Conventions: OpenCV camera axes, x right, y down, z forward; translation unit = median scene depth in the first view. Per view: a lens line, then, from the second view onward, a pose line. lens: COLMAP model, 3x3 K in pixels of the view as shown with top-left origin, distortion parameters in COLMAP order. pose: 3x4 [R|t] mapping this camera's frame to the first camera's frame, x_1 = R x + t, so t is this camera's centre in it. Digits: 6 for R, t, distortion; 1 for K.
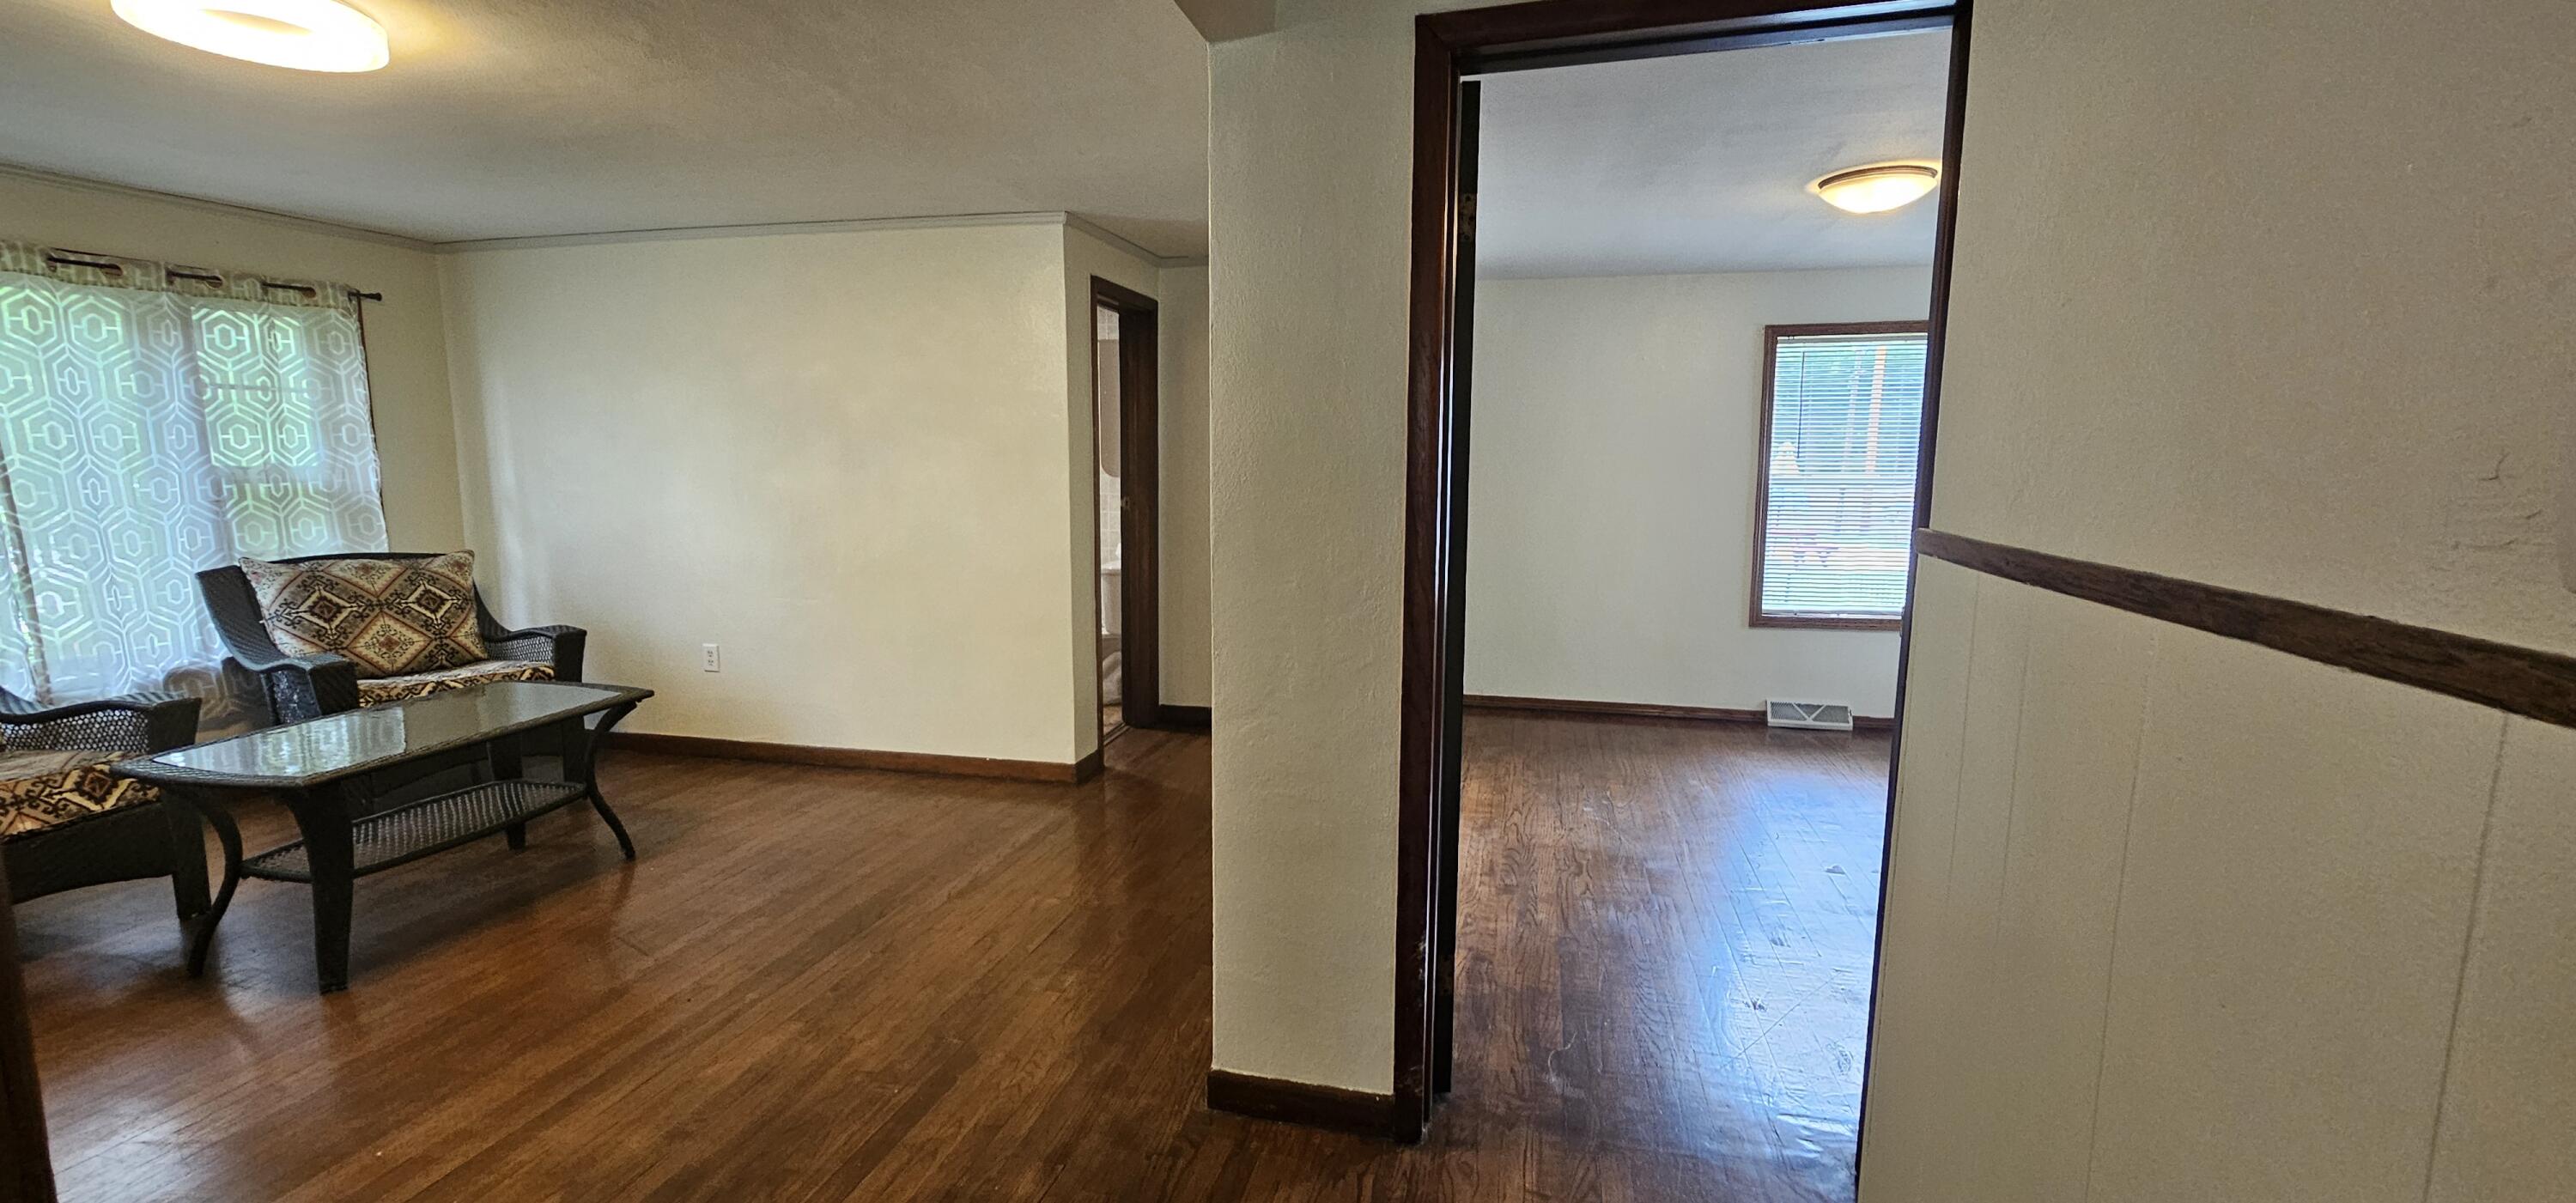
lens RADIAL K [[1054.6, 0, 1280.3], [0, 1054.6, 601.8], [0, 0, 1]] dist [-0.003050, -0.000237]
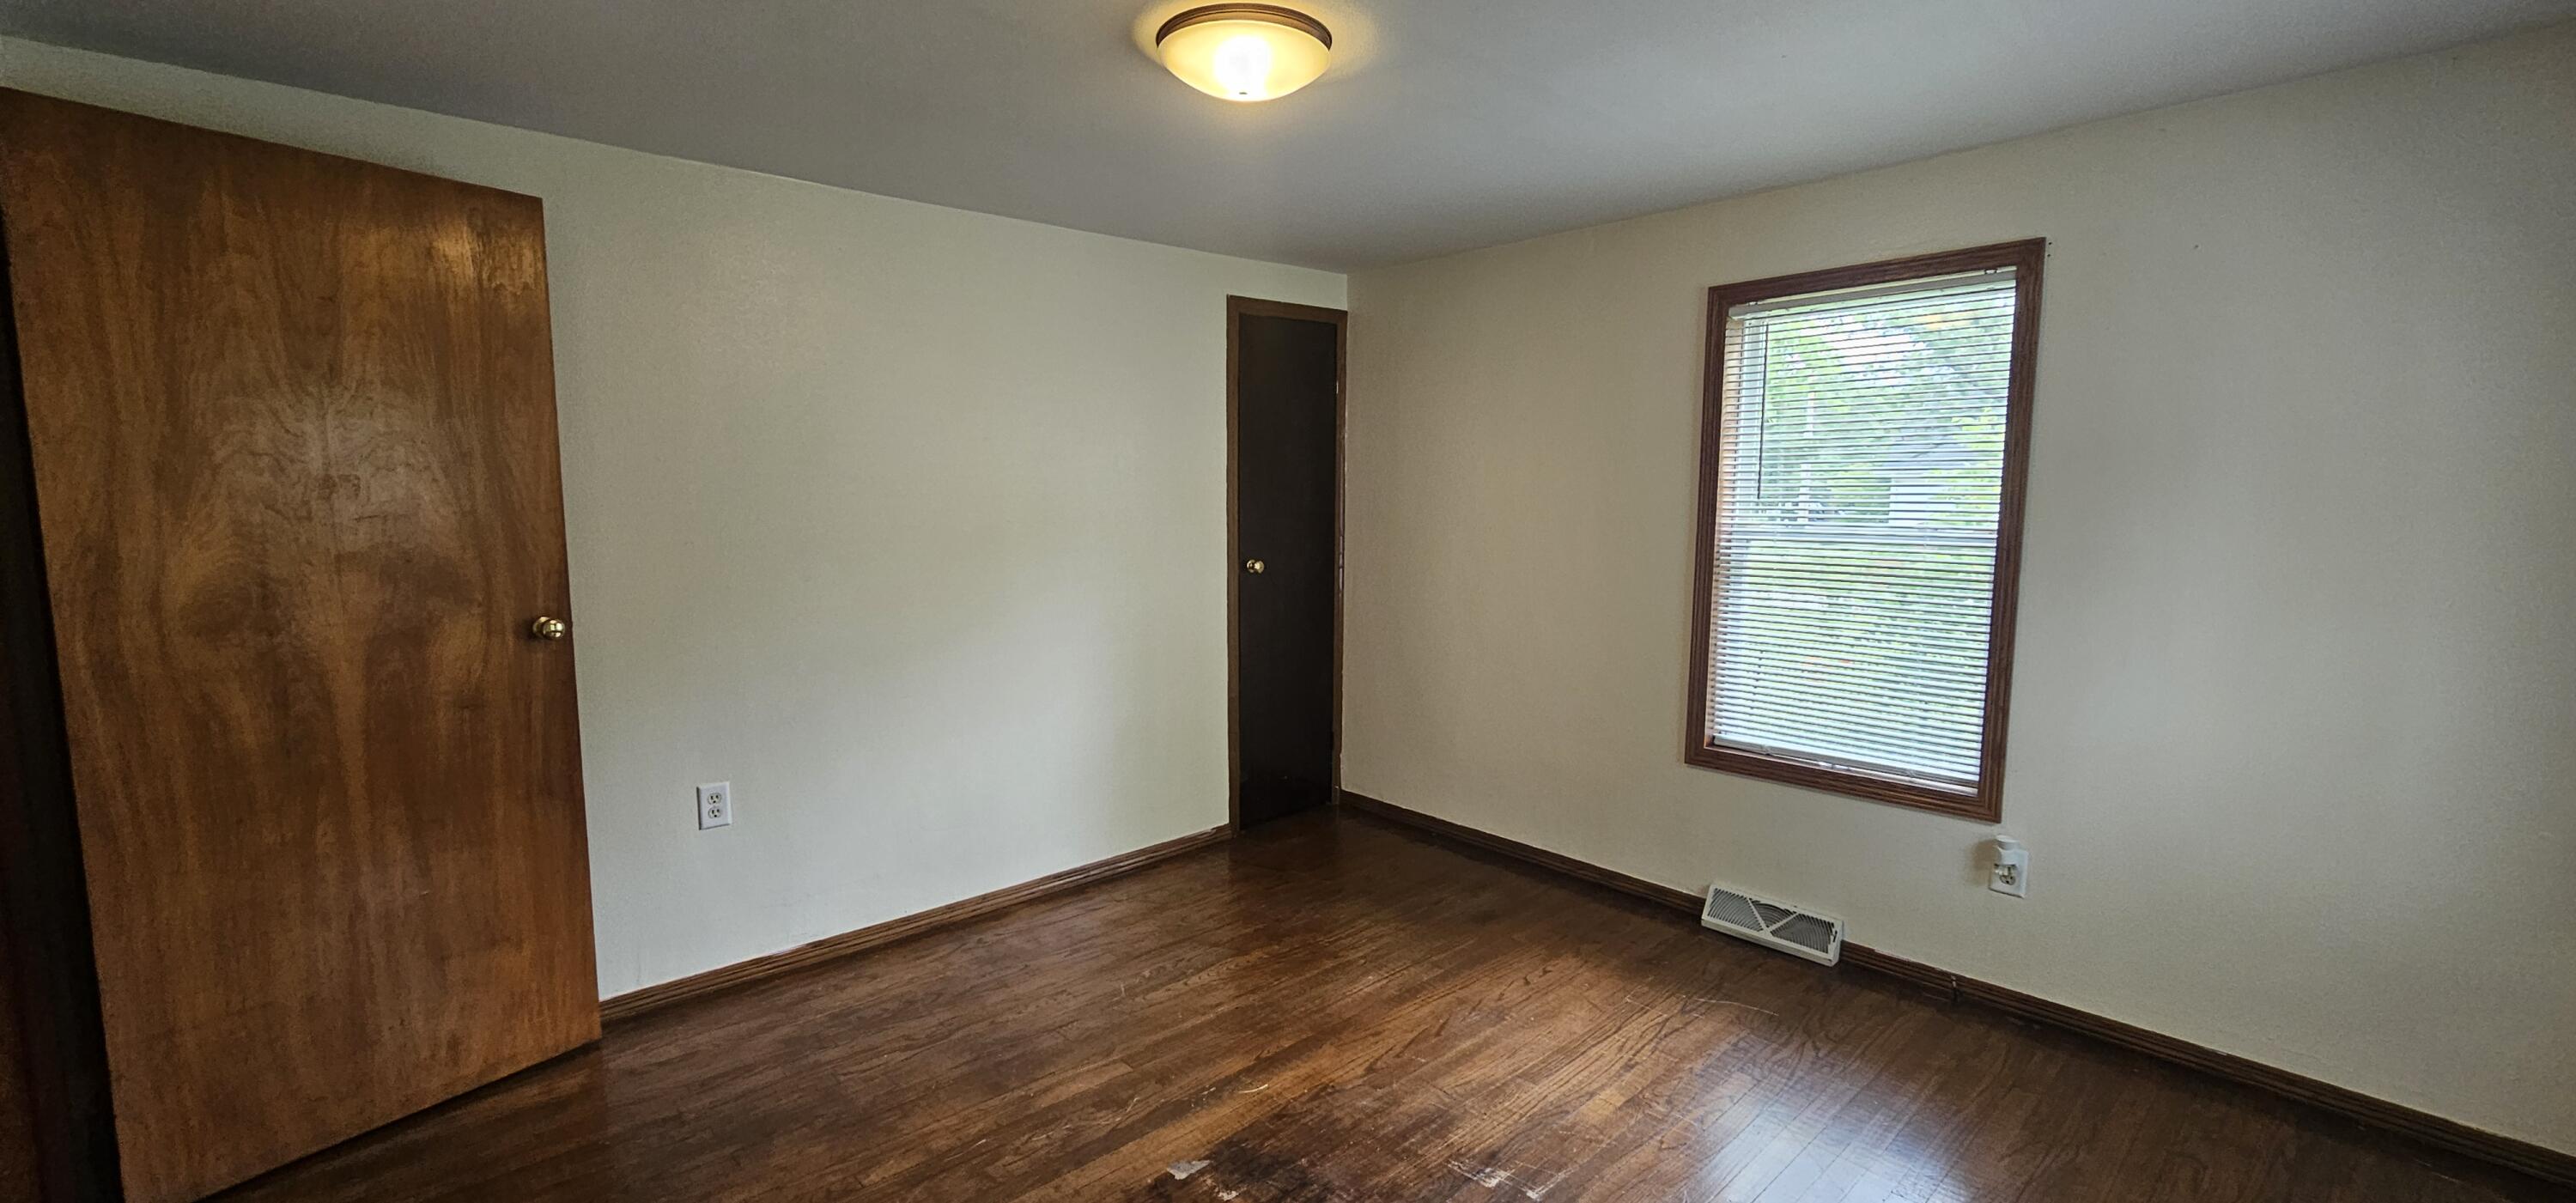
lens RADIAL K [[1054.6, 0, 1278.7], [0, 1054.6, 606.4], [0, 0, 1]] dist [-0.003050, -0.000237]
pose [[0.826071, 0.062904, -0.560045, 0.603310], [-0.076235, 0.997090, -0.000454, -0.052431], [0.558387, 0.043070, 0.828462, 0.338579]]
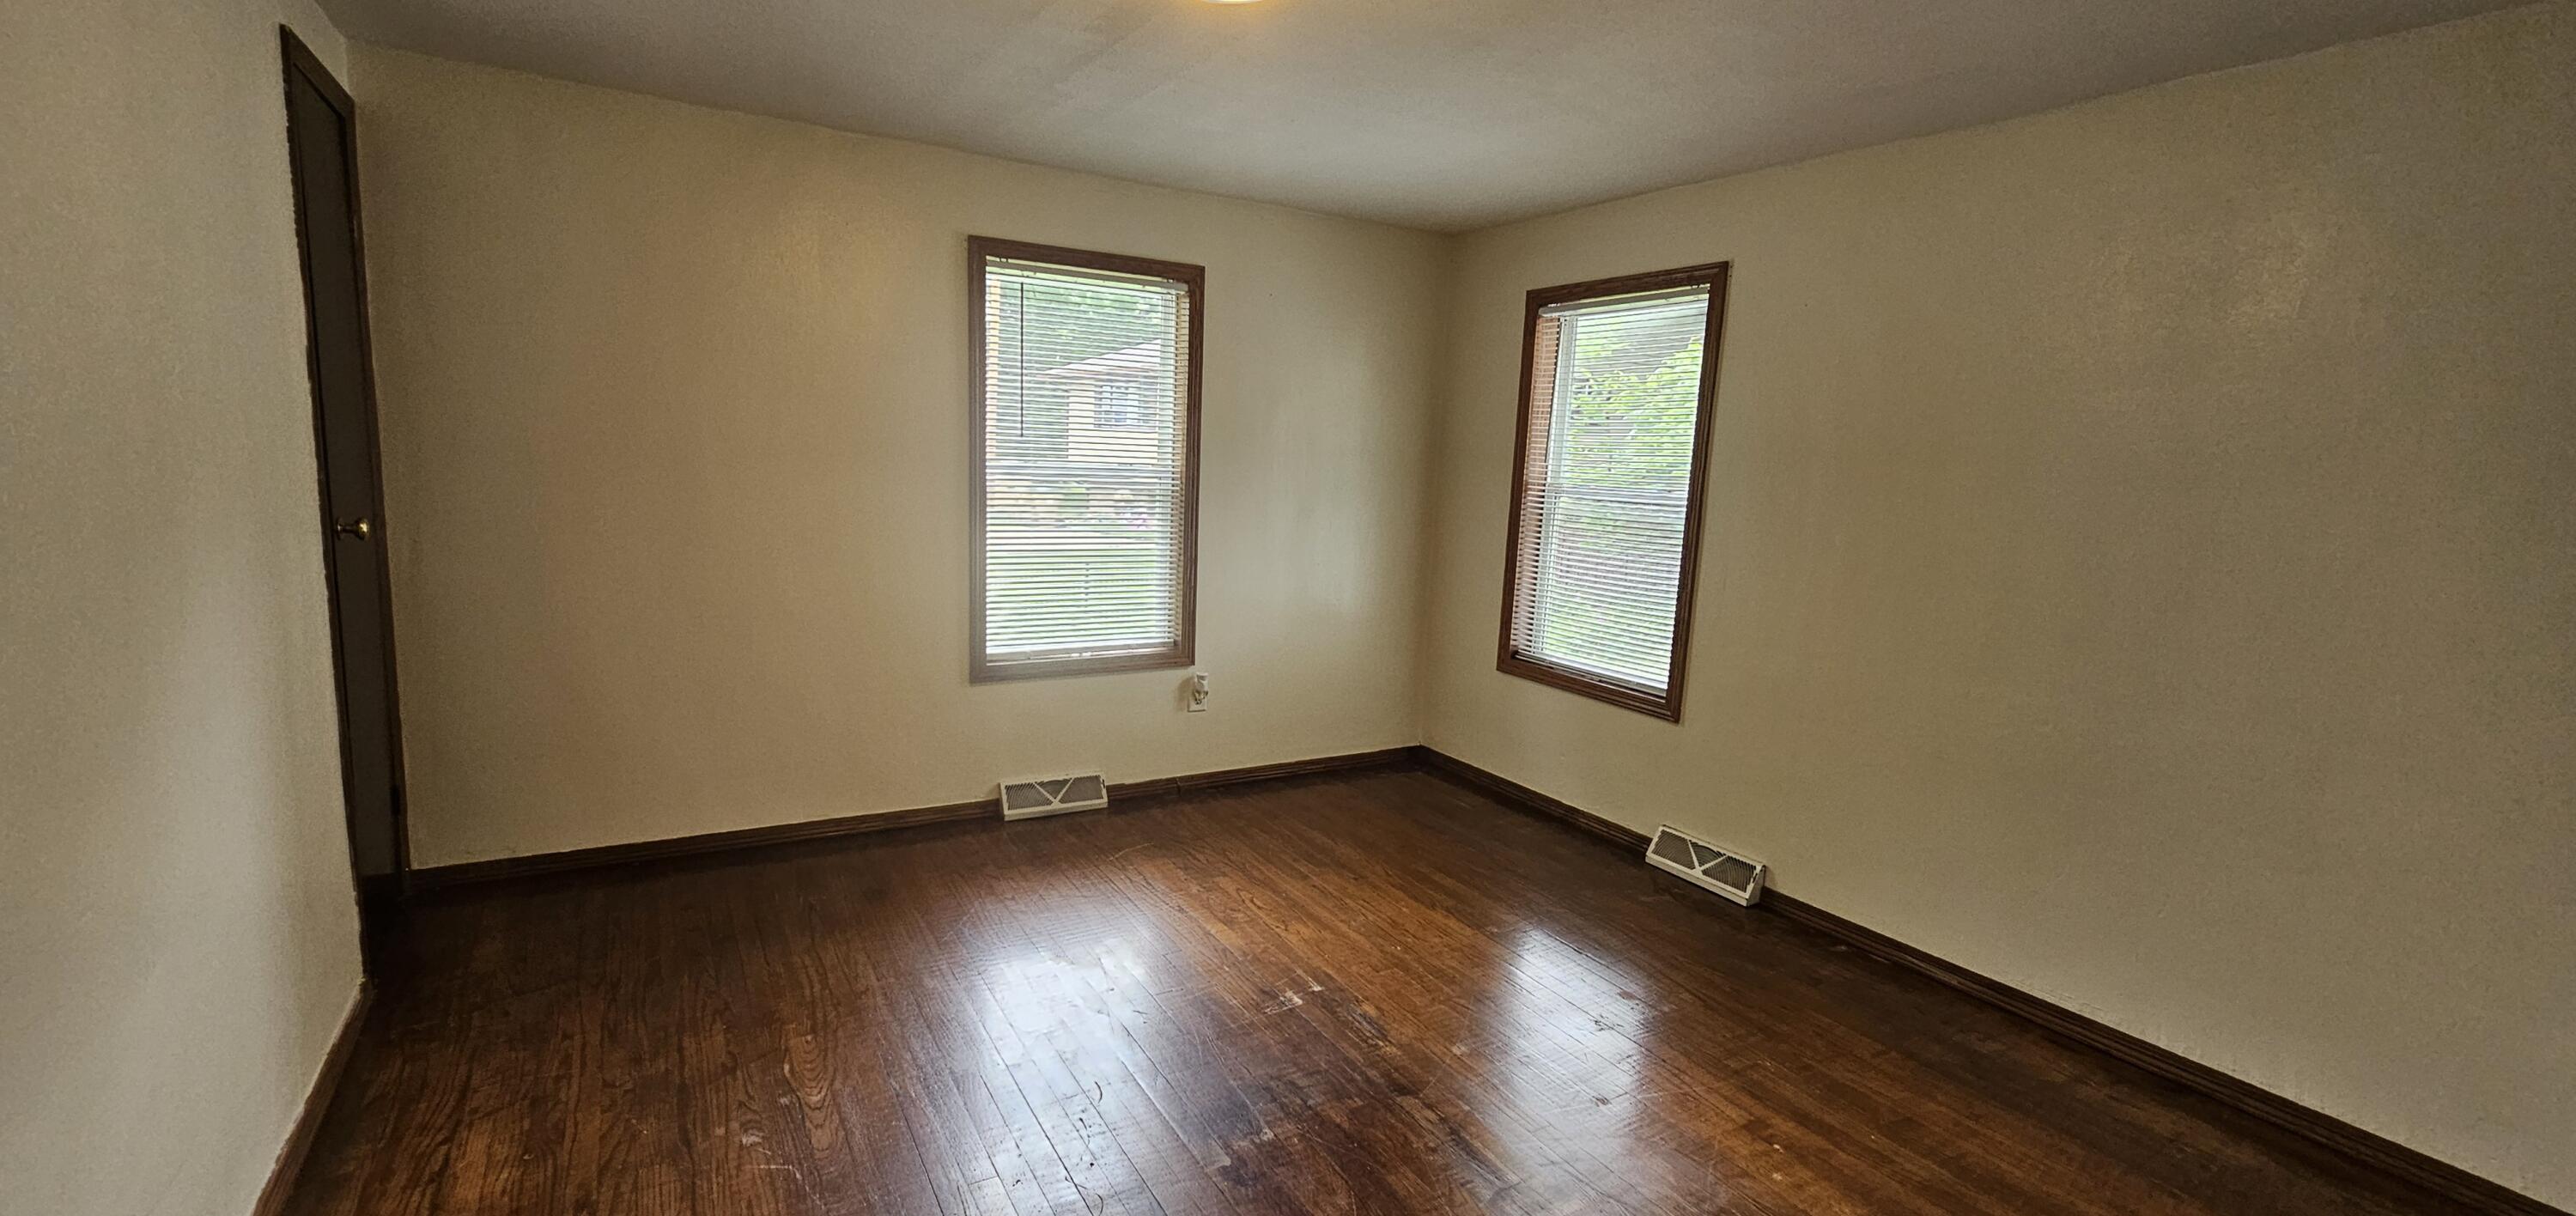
lens RADIAL K [[1072.7, 0, 1268.4], [0, 1072.7, 612.6], [0, 0, 1]] dist [-0.000087, -0.000565]
pose [[0.717629, -0.072444, 0.692647, 0.107391], [0.051038, 0.997371, 0.051436, -0.048652], [-0.694553, -0.001560, 0.719440, 0.373125]]
